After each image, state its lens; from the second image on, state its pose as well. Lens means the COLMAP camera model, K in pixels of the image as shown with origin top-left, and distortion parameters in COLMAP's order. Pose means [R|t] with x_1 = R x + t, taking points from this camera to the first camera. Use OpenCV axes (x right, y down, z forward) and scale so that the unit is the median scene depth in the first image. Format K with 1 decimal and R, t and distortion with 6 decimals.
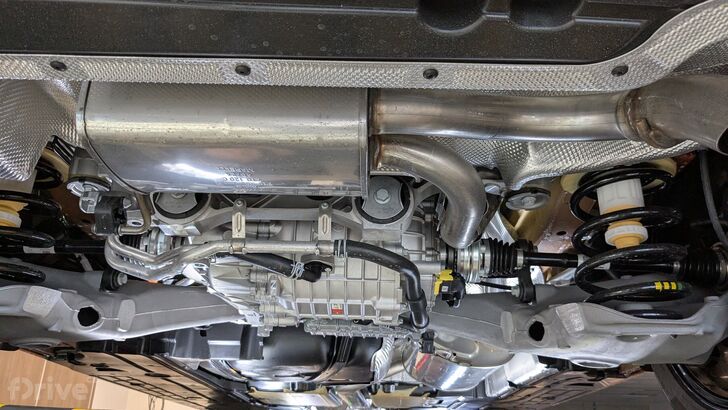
lens RADIAL K [[580.9, 0, 364.0], [0, 580.9, 205.0], [0, 0, 1]] dist [0.052007, -0.110055]
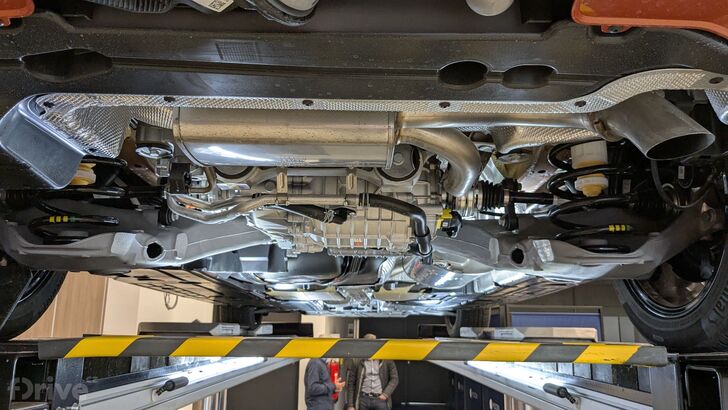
lens RADIAL K [[583.6, 0, 375.7], [0, 583.6, 191.9], [0, 0, 1]] dist [0.091149, -0.240262]
pose [[0.999280, -0.011199, 0.036237, -0.051530], [0.004896, 0.985508, 0.169560, -0.132109], [-0.037611, -0.169261, 0.984853, -0.200357]]
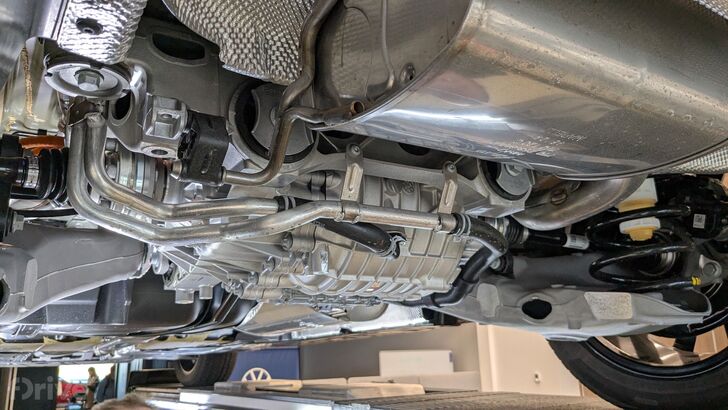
lens RADIAL K [[580.9, 0, 364.0], [0, 580.9, 205.0], [0, 0, 1]] dist [0.052007, -0.110055]
pose [[0.832666, 0.085218, 0.547179, -0.492490], [-0.163971, 0.981721, 0.096628, -0.005944], [-0.528943, -0.170180, 0.831419, 0.350334]]
